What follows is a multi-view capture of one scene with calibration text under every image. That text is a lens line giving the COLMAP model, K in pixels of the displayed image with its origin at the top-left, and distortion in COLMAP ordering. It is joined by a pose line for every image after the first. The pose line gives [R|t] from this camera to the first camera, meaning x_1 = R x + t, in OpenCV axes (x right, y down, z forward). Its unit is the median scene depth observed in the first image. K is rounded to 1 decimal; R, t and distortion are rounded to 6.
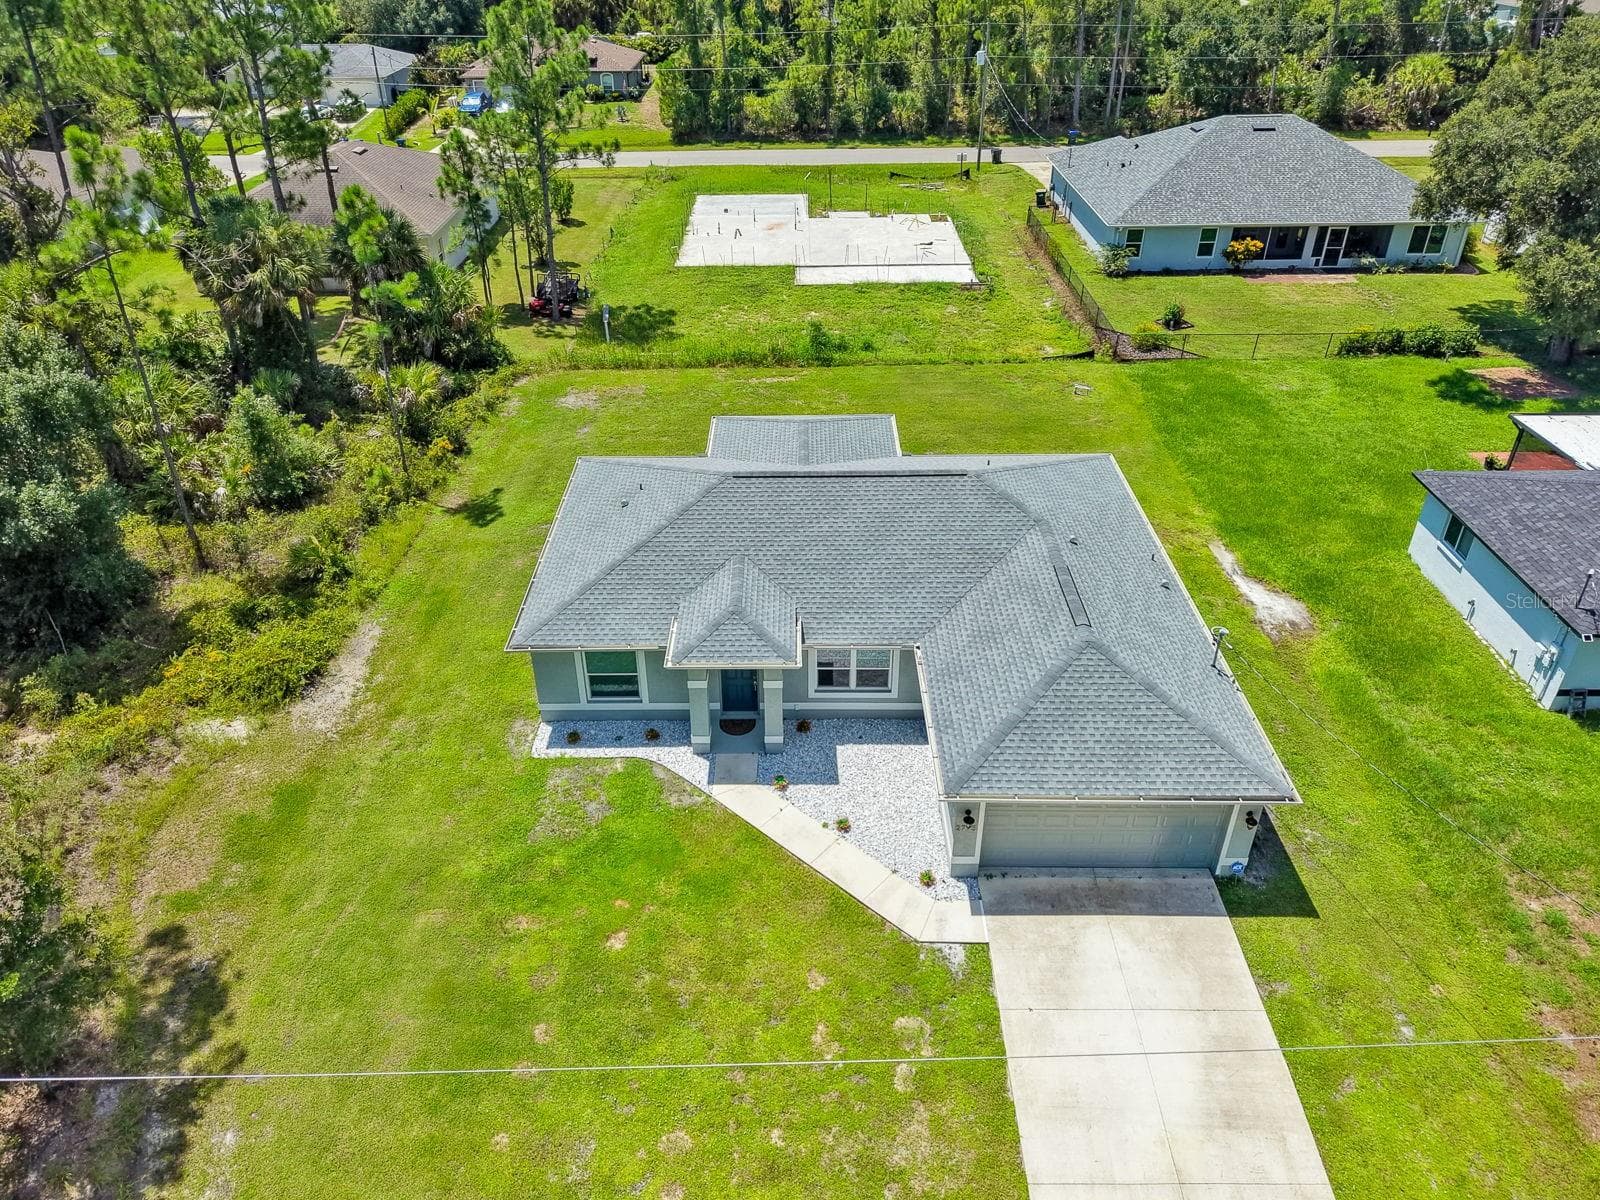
lens RADIAL K [[1101.7, 0, 783.6], [0, 1101.7, 598.2], [0, 0, 1]] dist [0.003966, 0.000756]
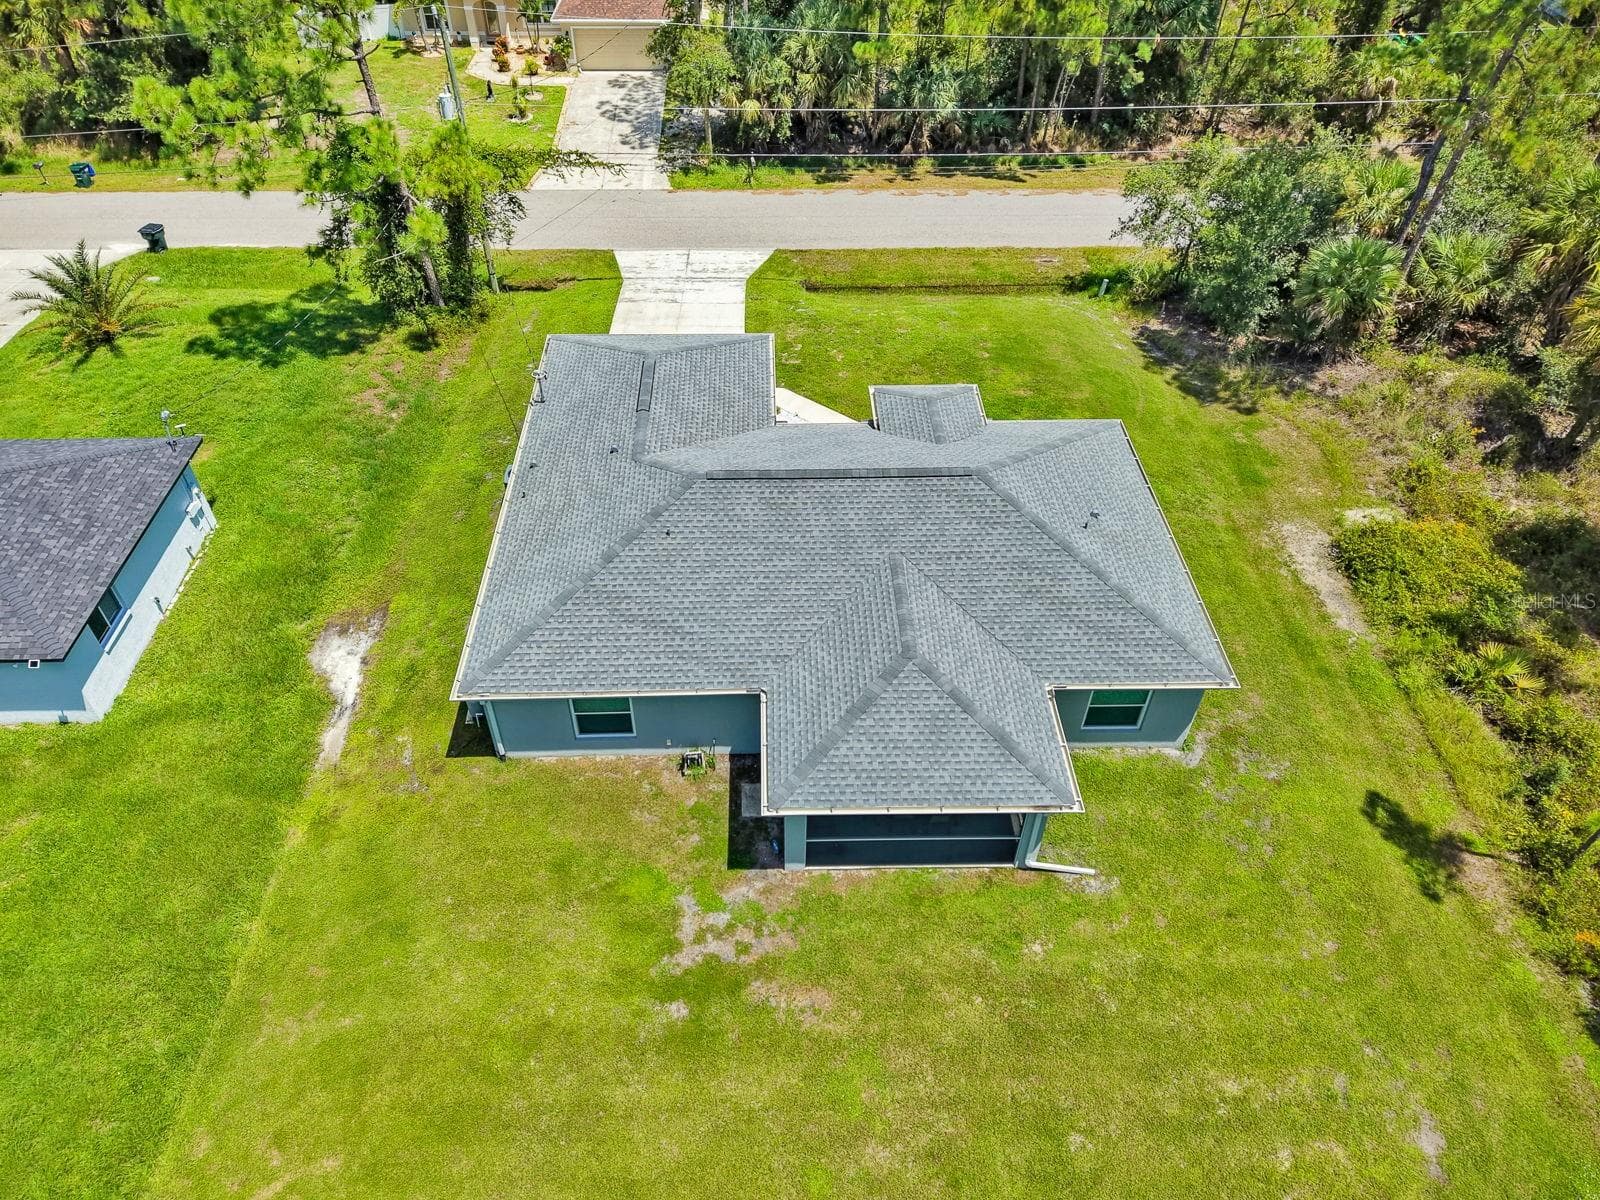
lens RADIAL K [[1040.6, 0, 789.1], [0, 1040.6, 571.3], [0, 0, 1]] dist [0.029646, -0.027001]
pose [[-0.999371, 0.030505, -0.018098, 0.073865], [-0.010695, 0.227340, 0.973757, -0.571801], [0.033819, 0.973337, -0.226871, 0.790501]]
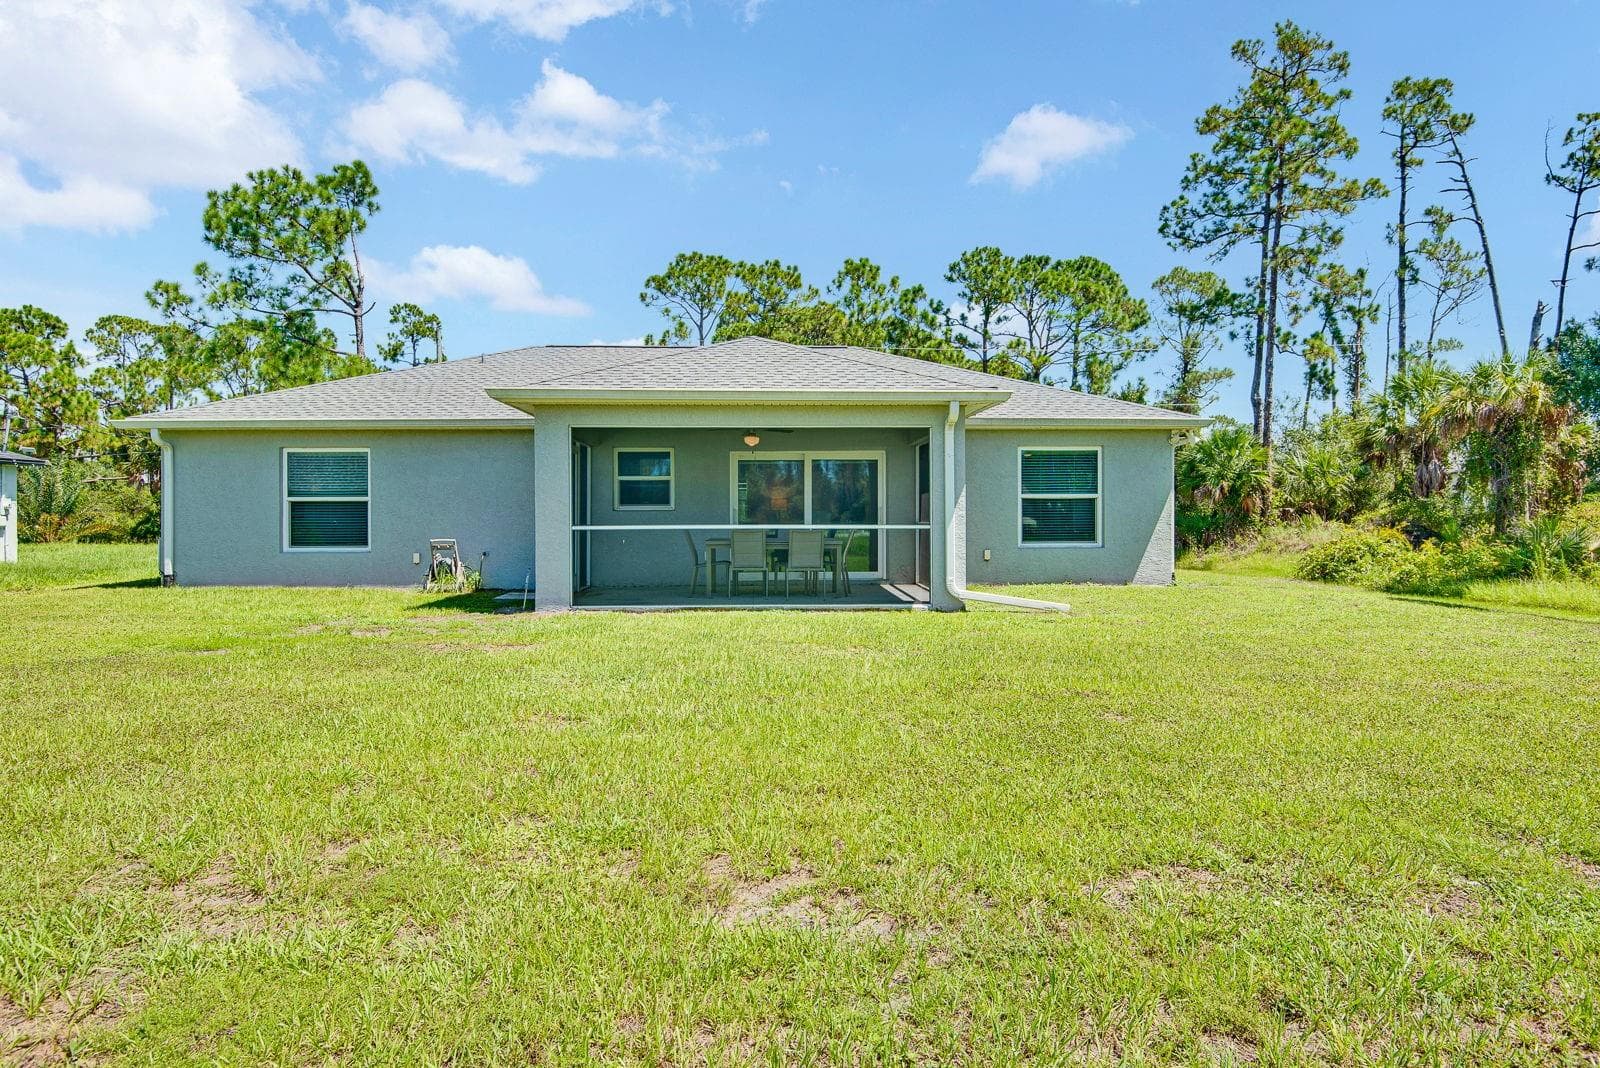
lens RADIAL K [[867.7, 0, 785.9], [0, 867.7, 531.4], [0, 0, 1]] dist [-0.001497, -0.011650]
pose [[-0.999098, 0.014672, -0.039847, 0.014930], [-0.011259, 0.813281, 0.581762, -0.232857], [0.040943, 0.581686, -0.812382, 0.989428]]
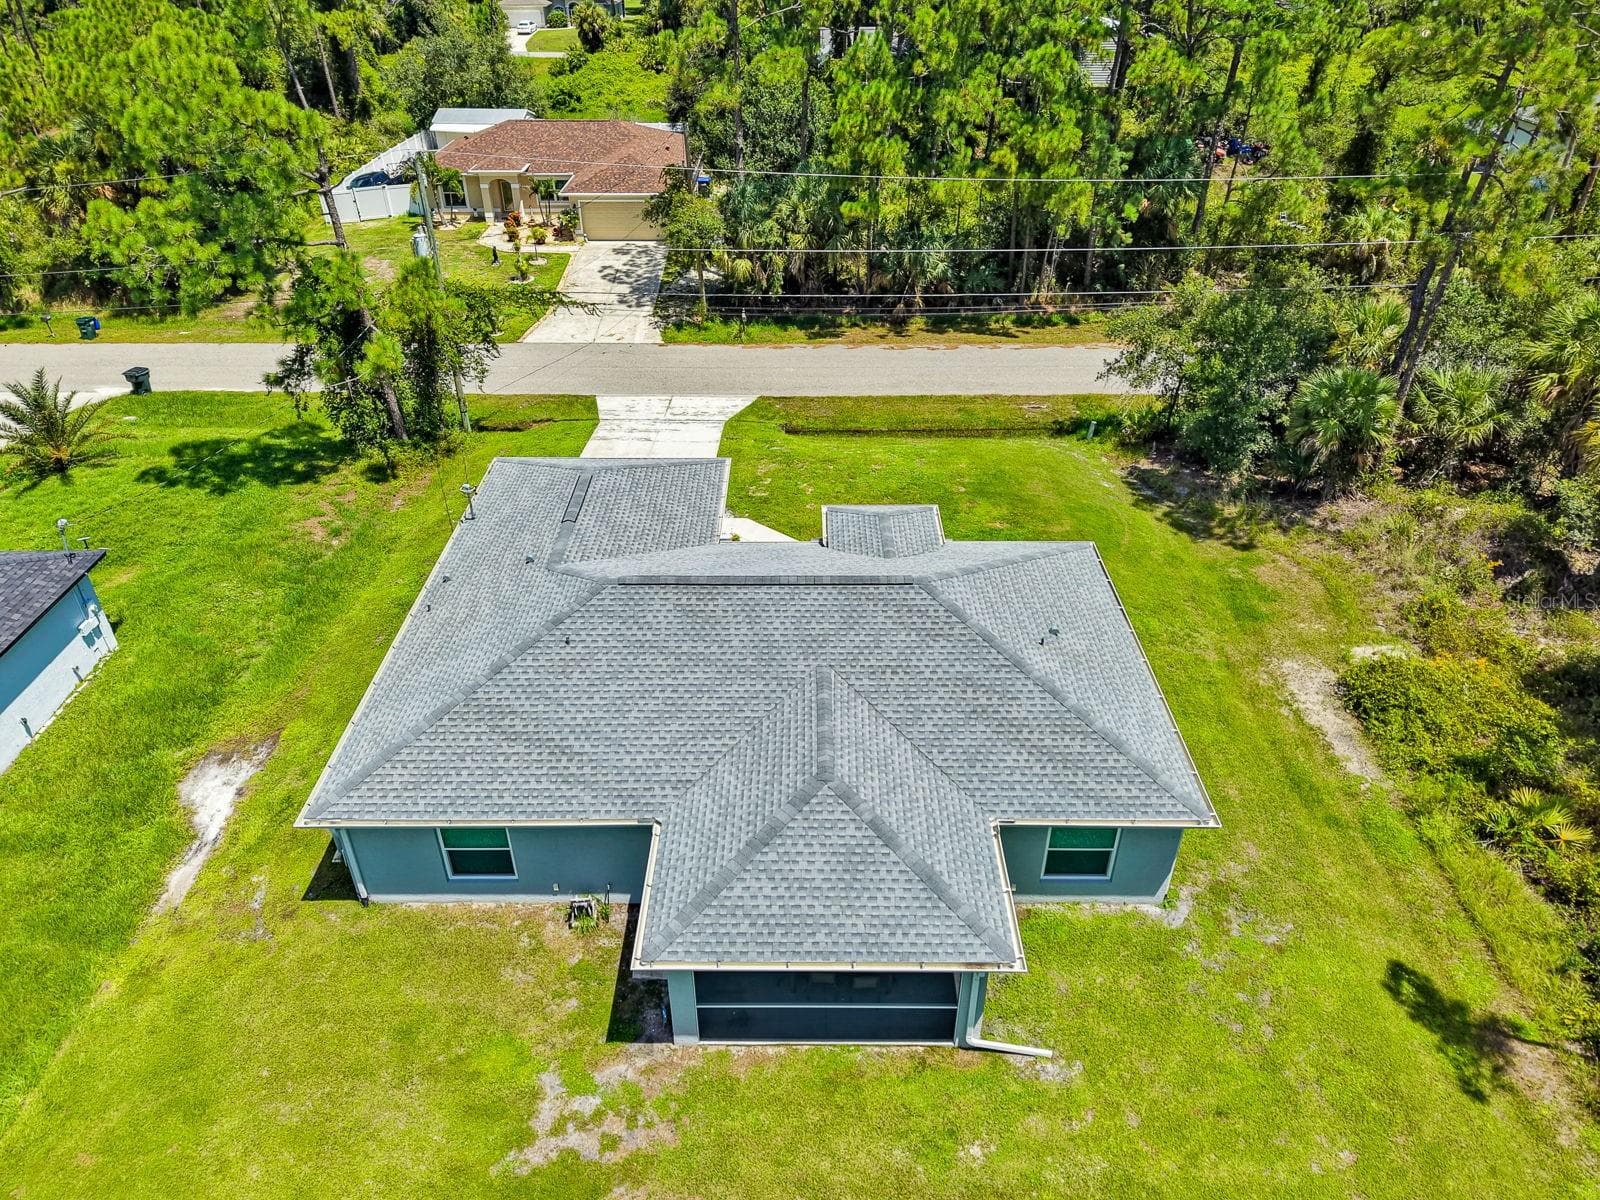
lens RADIAL K [[1039.7, 0, 797.3], [0, 1039.7, 585.4], [0, 0, 1]] dist [0.022760, -0.017525]
pose [[-0.999808, 0.018376, 0.006792, 0.020036], [0.013327, 0.383808, 0.923317, -0.506599], [0.014360, 0.923230, -0.383979, 0.807274]]
